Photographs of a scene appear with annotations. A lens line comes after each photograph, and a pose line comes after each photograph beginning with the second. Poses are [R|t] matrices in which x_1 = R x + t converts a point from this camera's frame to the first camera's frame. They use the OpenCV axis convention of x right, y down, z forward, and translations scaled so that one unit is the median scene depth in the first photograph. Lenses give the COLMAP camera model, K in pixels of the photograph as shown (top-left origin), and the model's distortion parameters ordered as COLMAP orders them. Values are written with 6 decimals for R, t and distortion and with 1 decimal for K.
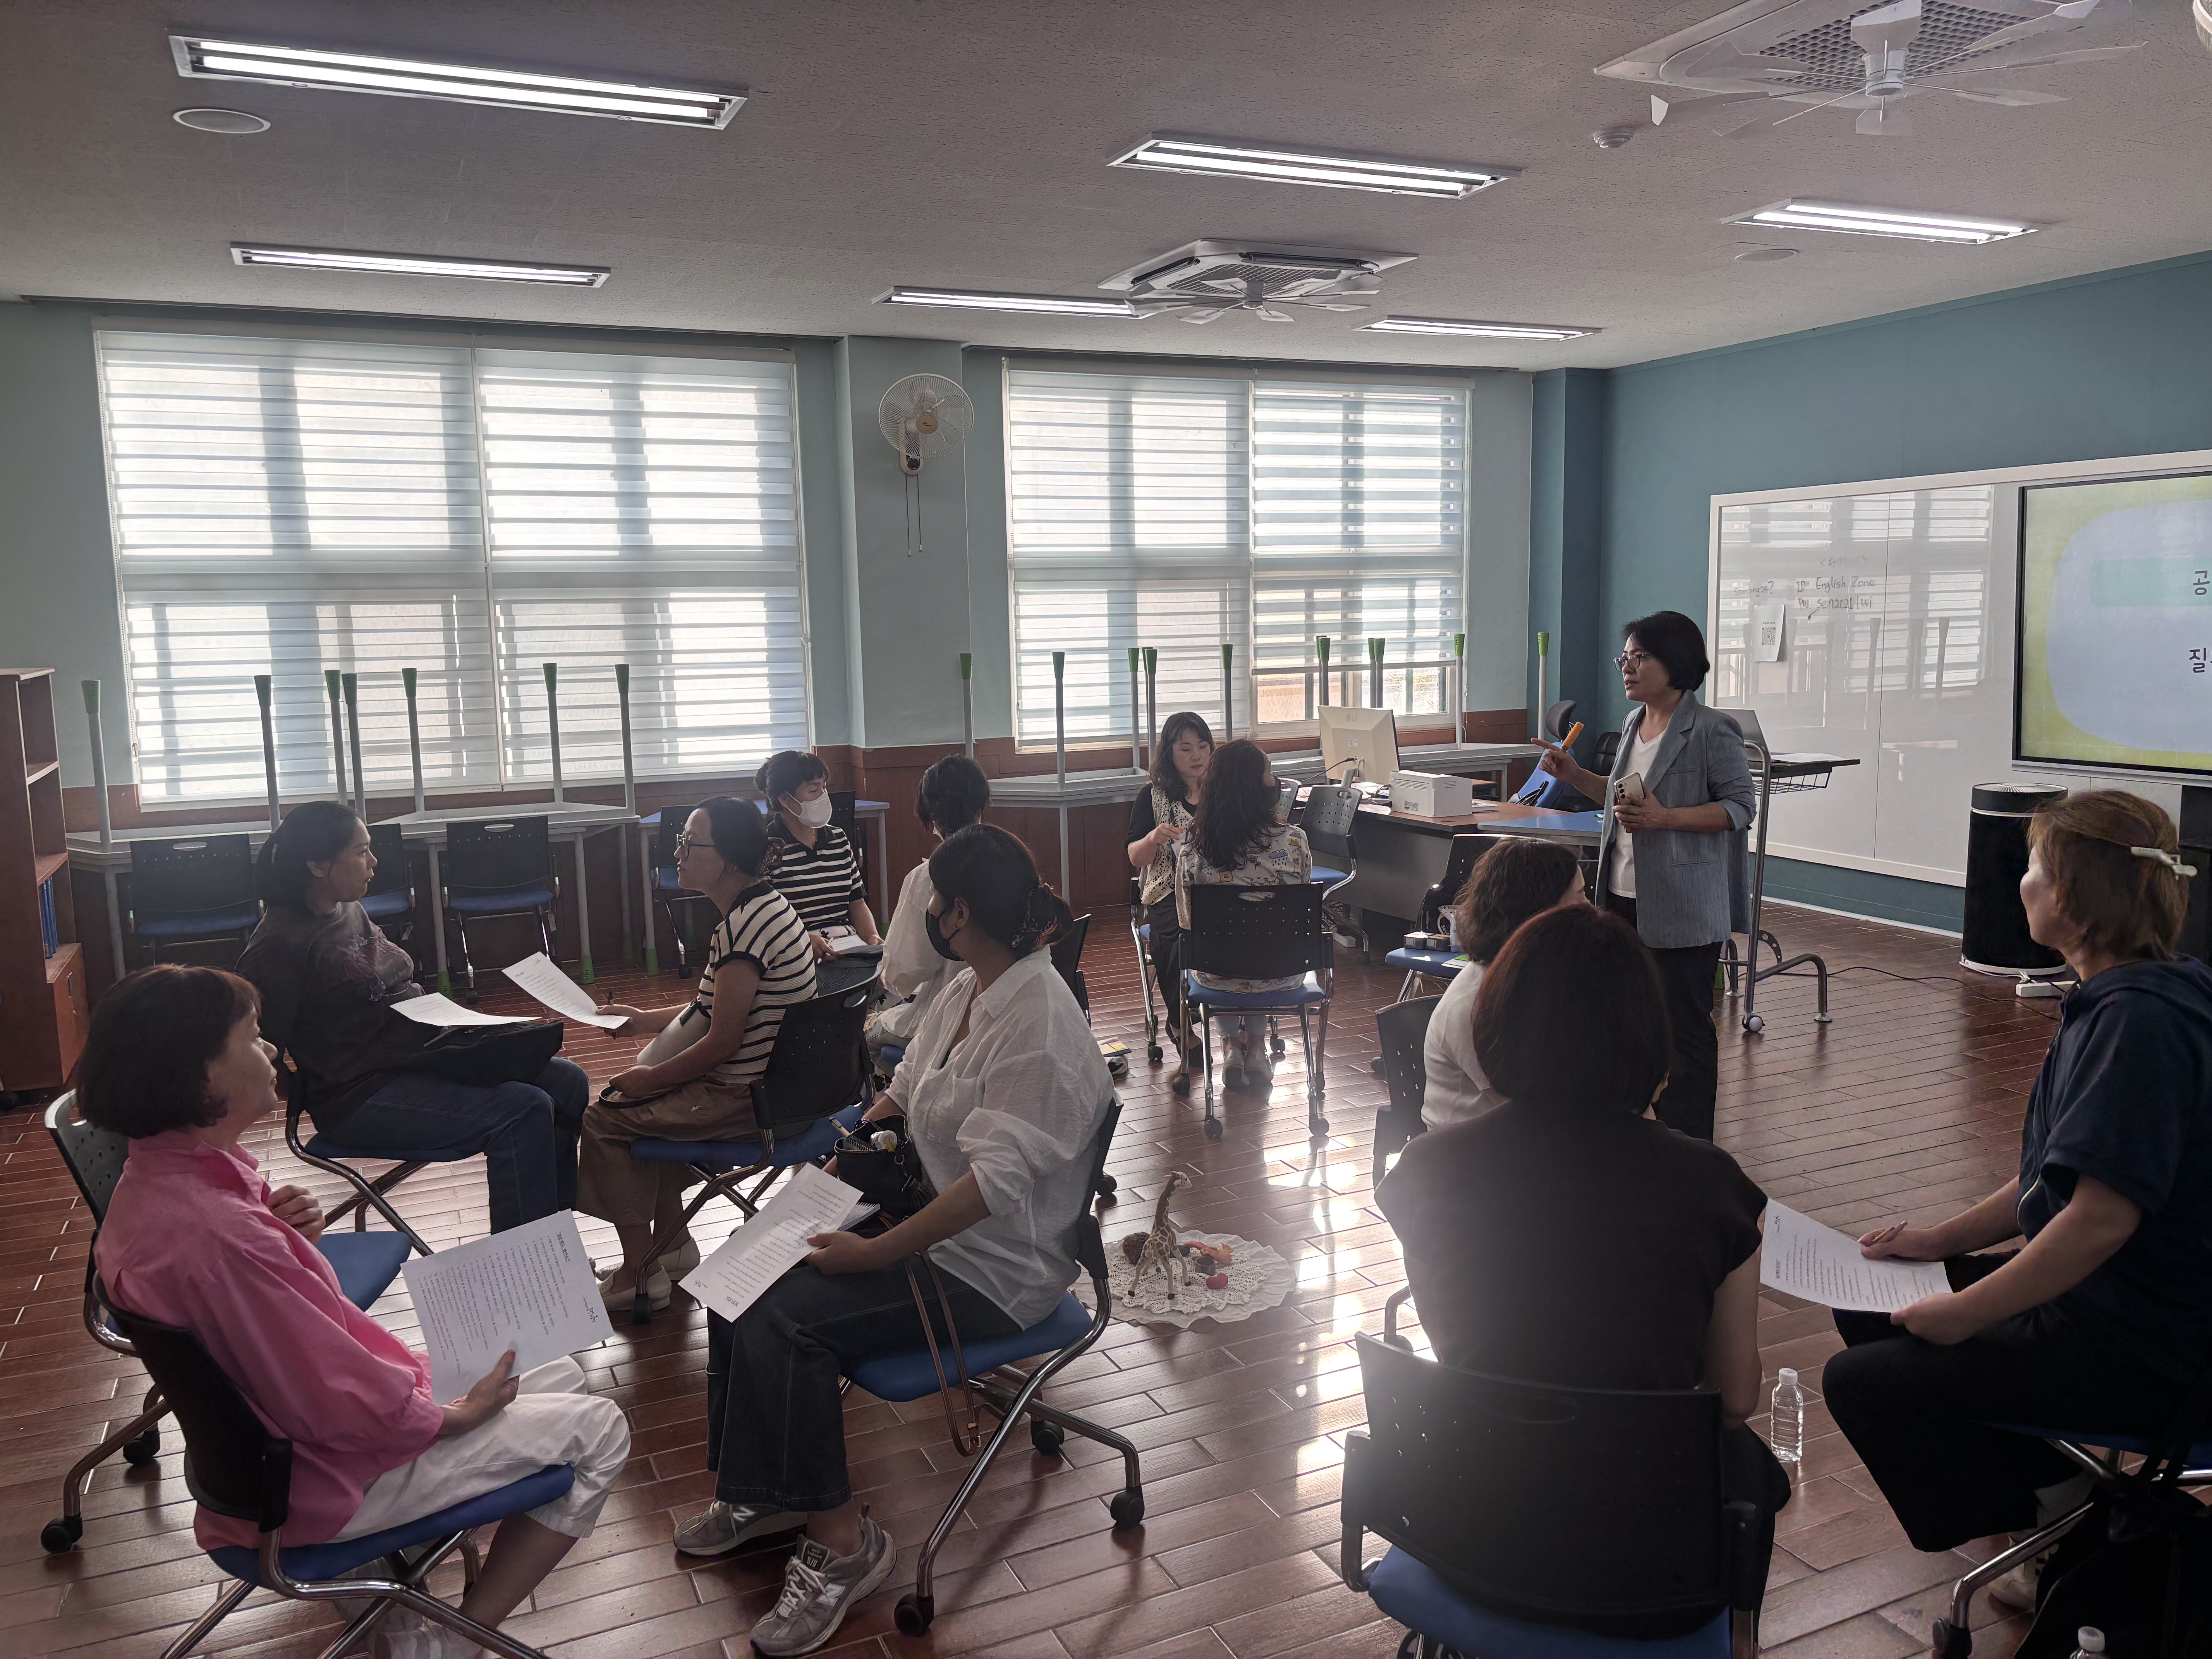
lens RADIAL K [[1674.2, 0, 1106.0], [0, 1674.2, 829.5], [0, 0, 1]] dist [0.034148, -0.033508]
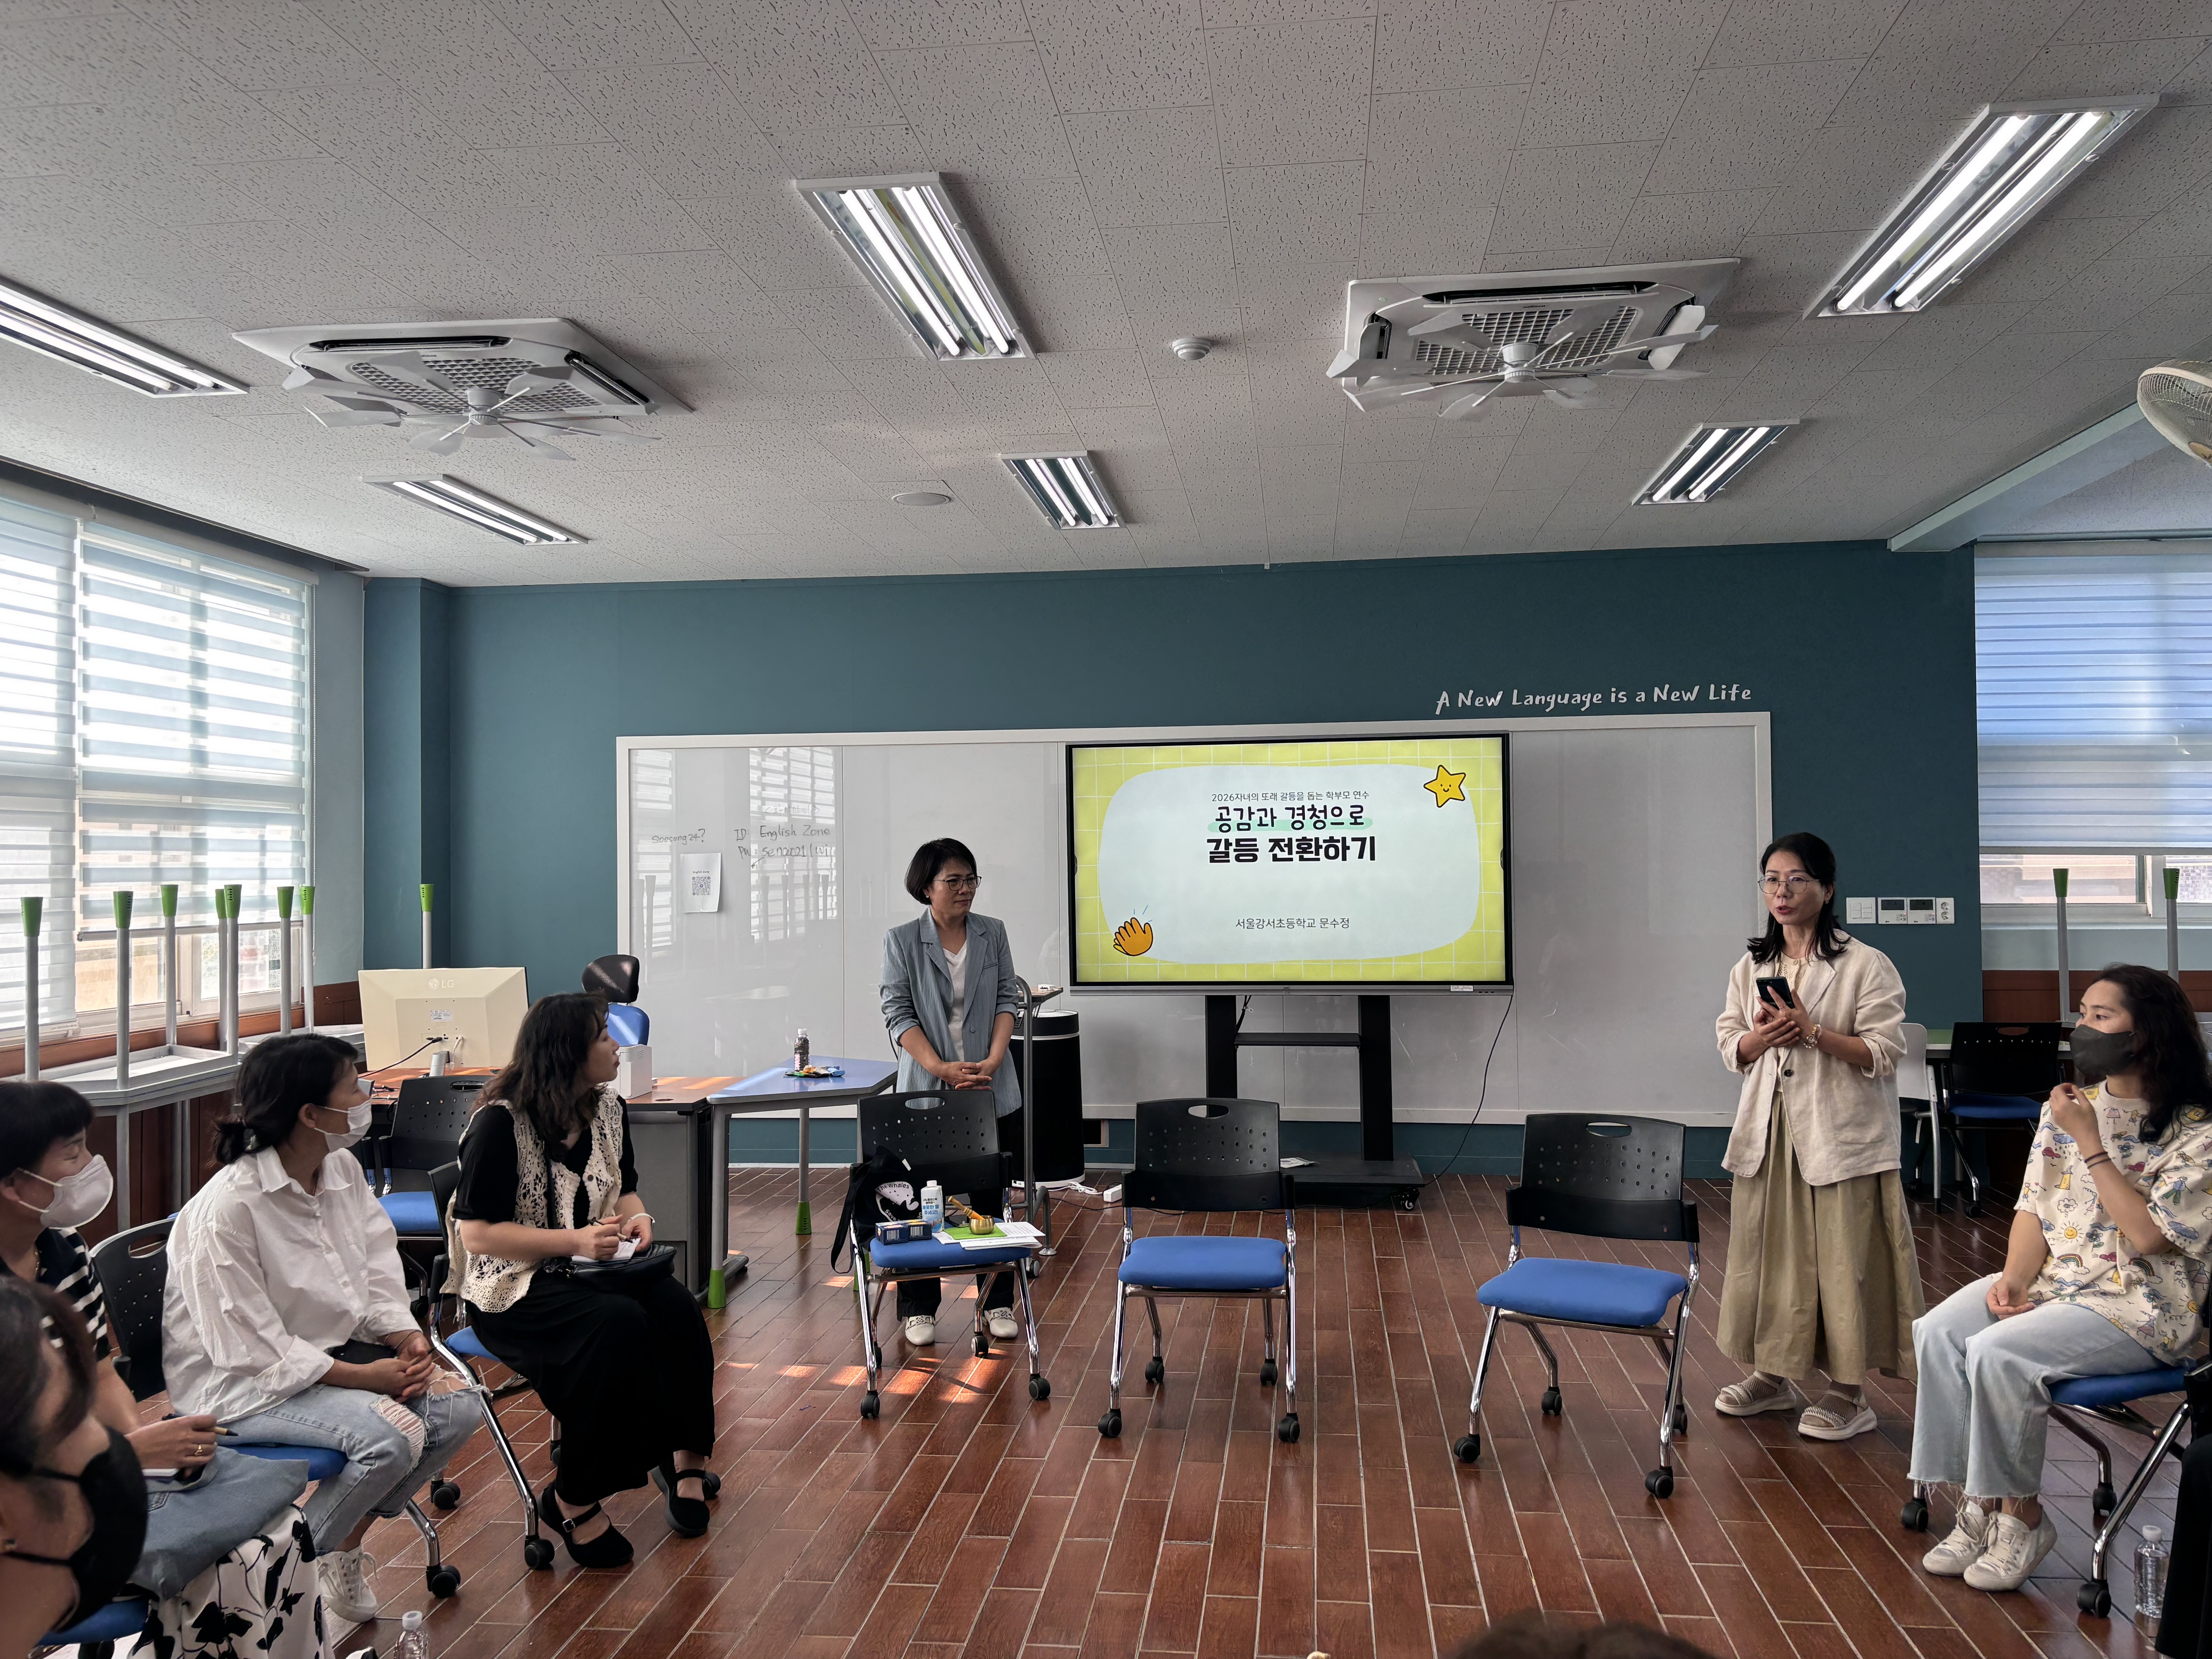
lens RADIAL K [[1674.2, 0, 1106.0], [0, 1674.2, 829.5], [0, 0, 1]] dist [0.034148, -0.033508]
pose [[0.521498, 0.031715, 0.852663, -0.332032], [0.114390, 0.987689, -0.106699, -0.020160], [-0.845550, 0.153179, 0.511450, 0.350149]]
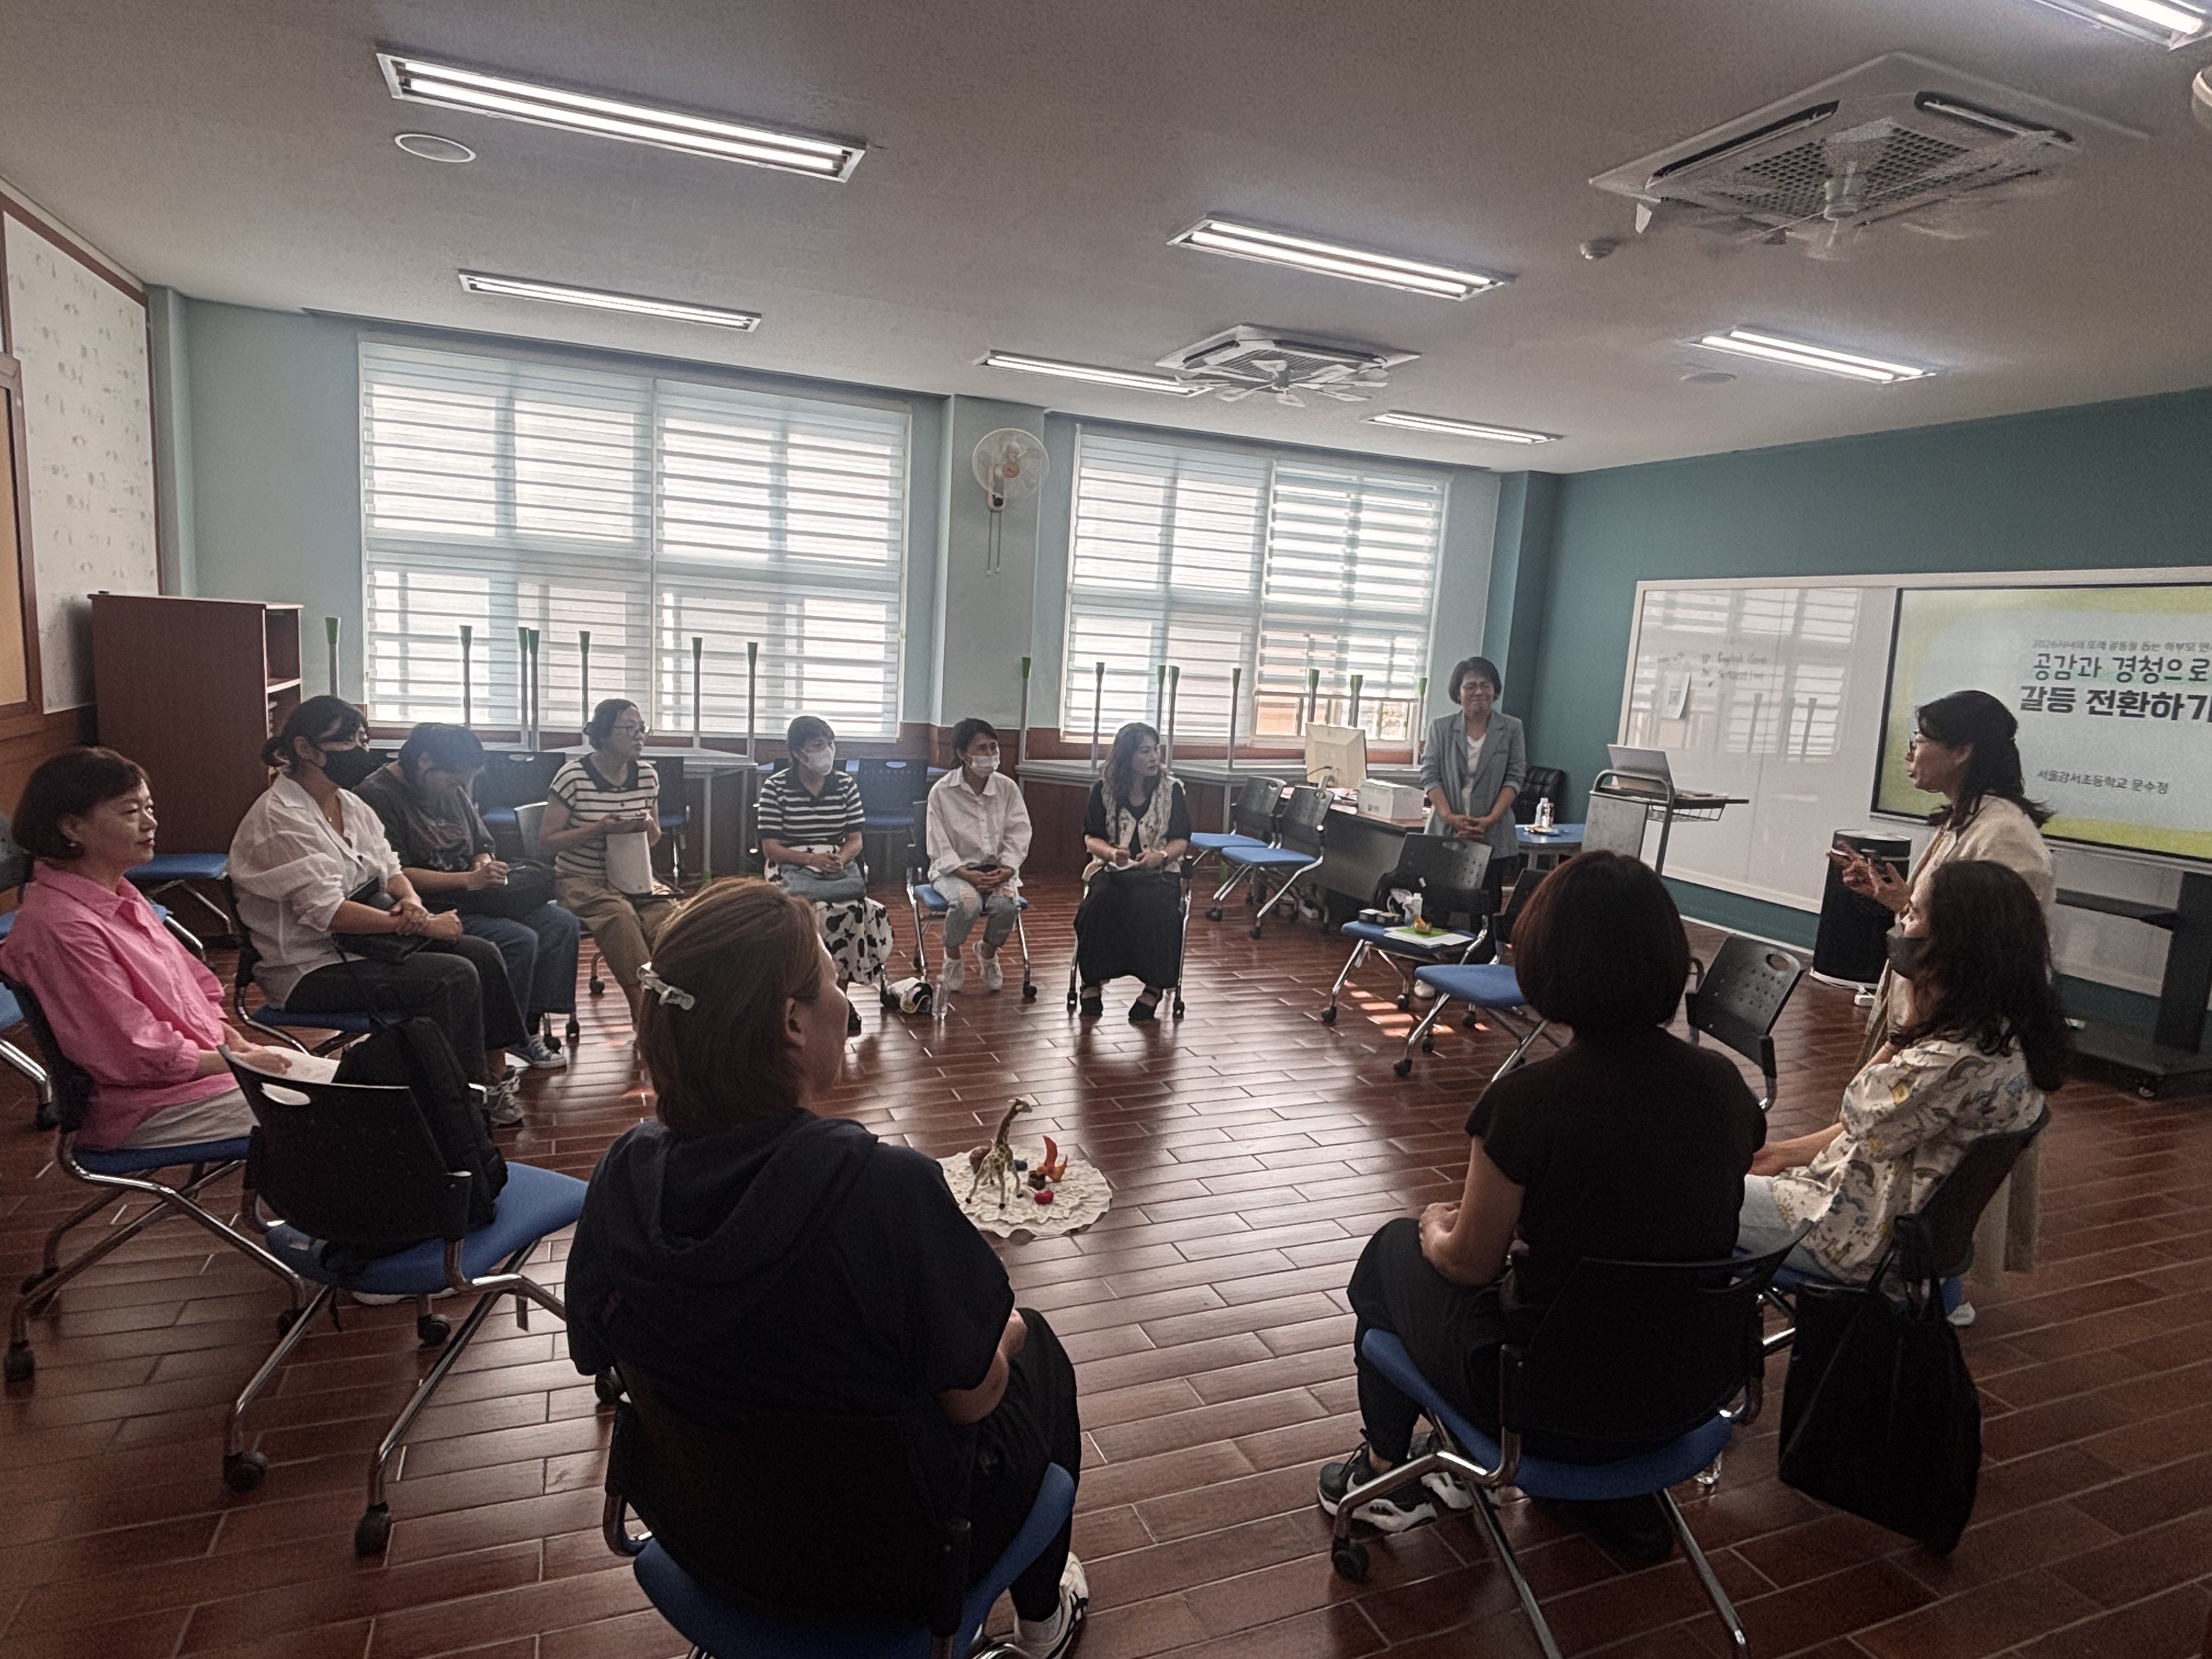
lens RADIAL K [[1263.5, 0, 1095.5], [0, 1263.5, 837.5], [0, 0, 1]] dist [0.017236, -0.022757]
pose [[0.995710, 0.086697, -0.032342, 0.009558], [-0.086144, 0.996118, 0.018136, 0.007680], [0.033789, -0.015272, 0.999312, 0.058250]]
